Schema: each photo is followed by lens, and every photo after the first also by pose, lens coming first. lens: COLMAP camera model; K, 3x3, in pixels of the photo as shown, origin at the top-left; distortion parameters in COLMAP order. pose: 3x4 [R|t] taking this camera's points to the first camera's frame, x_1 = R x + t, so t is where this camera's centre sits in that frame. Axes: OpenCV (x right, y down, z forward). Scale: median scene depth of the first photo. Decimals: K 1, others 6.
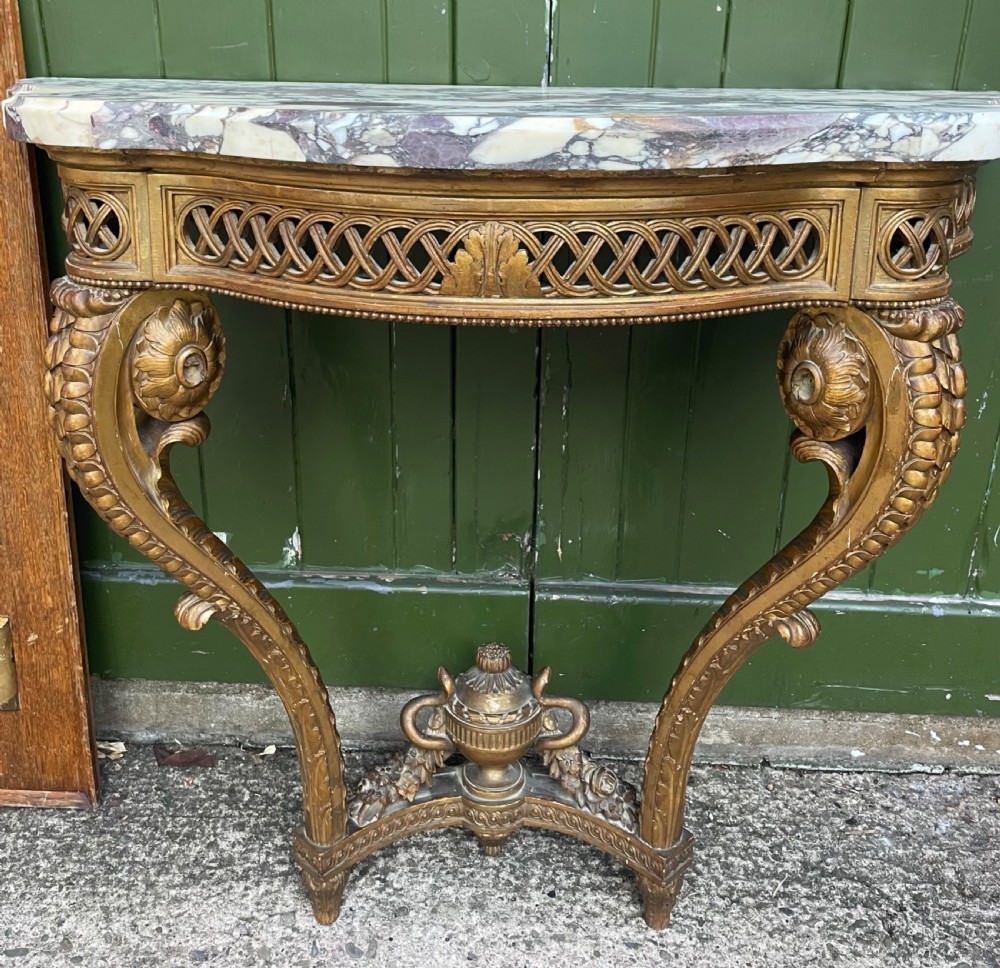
lens RADIAL K [[1077.1, 0, 489.2], [0, 1077.1, 313.1], [0, 0, 1]] dist [0.090102, -0.121902]
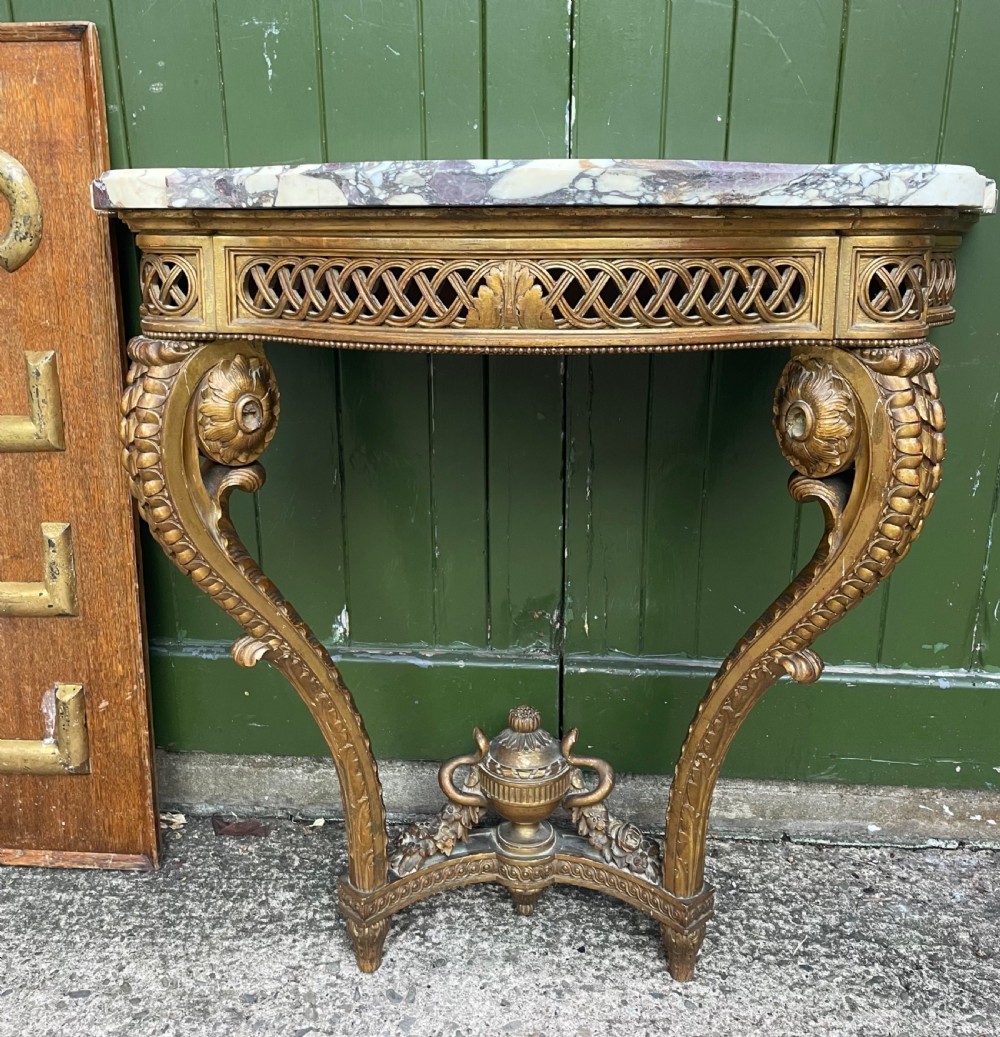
lens RADIAL K [[1008.6, 0, 499.0], [0, 1008.6, 412.7], [0, 0, 1]] dist [0.088153, -0.118612]
pose [[0.999356, -0.006665, -0.035251, 0.015989], [0.003735, 0.996582, -0.082521, 0.096339], [0.035680, 0.082337, 0.995966, -0.029697]]
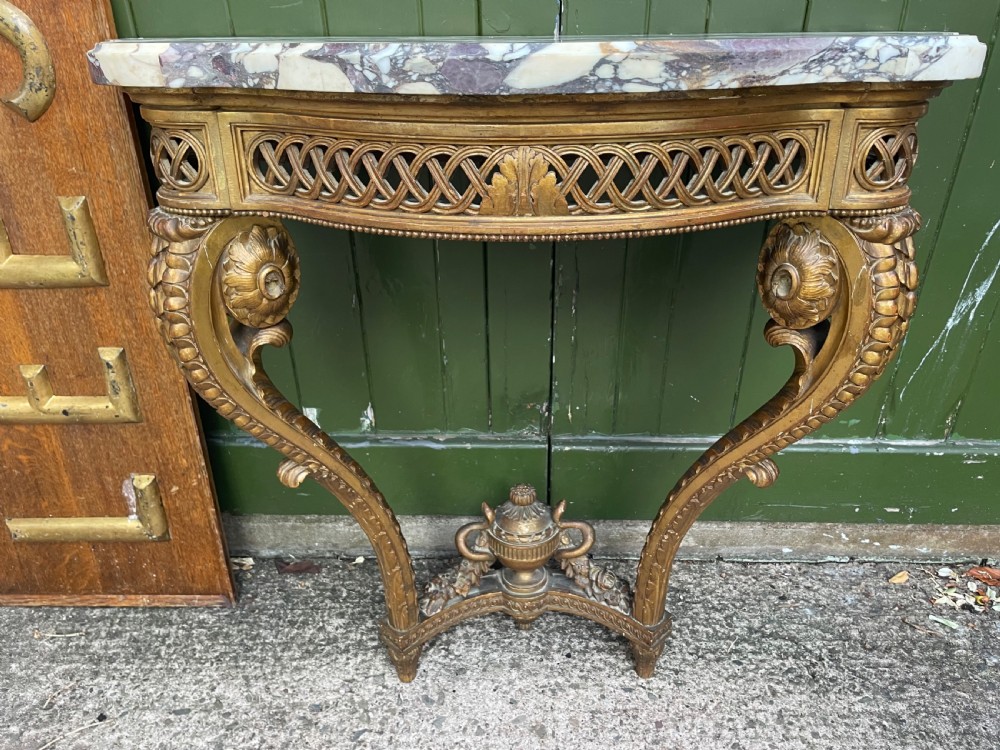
lens RADIAL K [[758.6, 0, 512.0], [0, 758.6, 366.3], [0, 0, 1]] dist [0.084597, -0.116382]
pose [[0.999575, -0.027426, 0.009870, -0.014150], [0.025386, 0.985531, 0.167586, 0.004370], [-0.014323, -0.167264, 0.985808, 0.103925]]
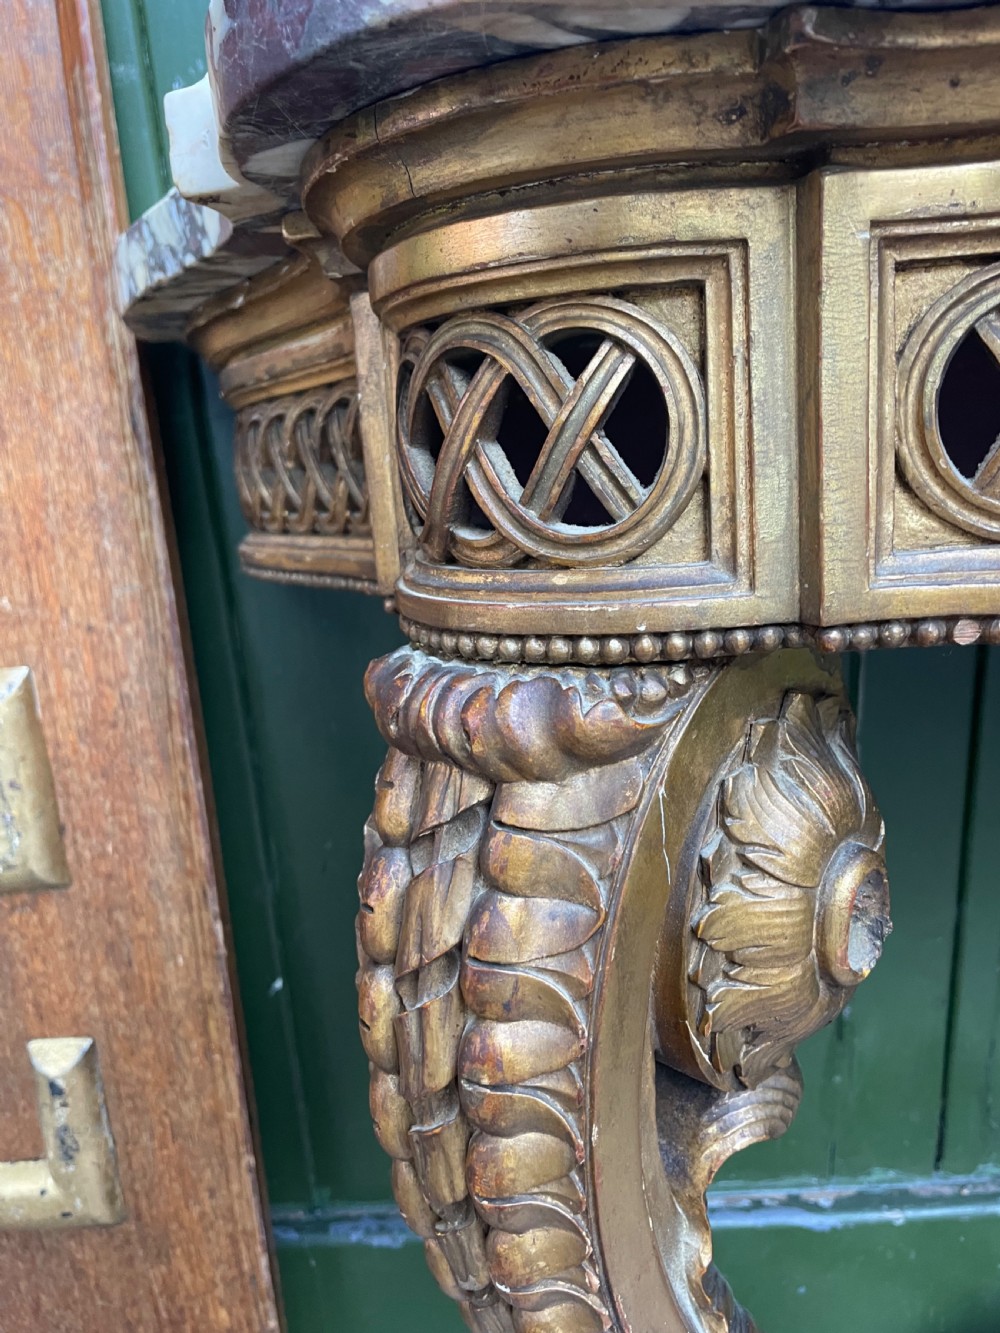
lens RADIAL K [[1028.0, 0, 492.9], [0, 1028.0, 663.9], [0, 0, 1]] dist [0.075376, -0.121867]
pose [[0.996305, -0.085522, 0.007880, -0.259697], [0.085829, 0.994749, -0.055751, -0.007936], [-0.003071, 0.056221, 0.998414, 0.503694]]
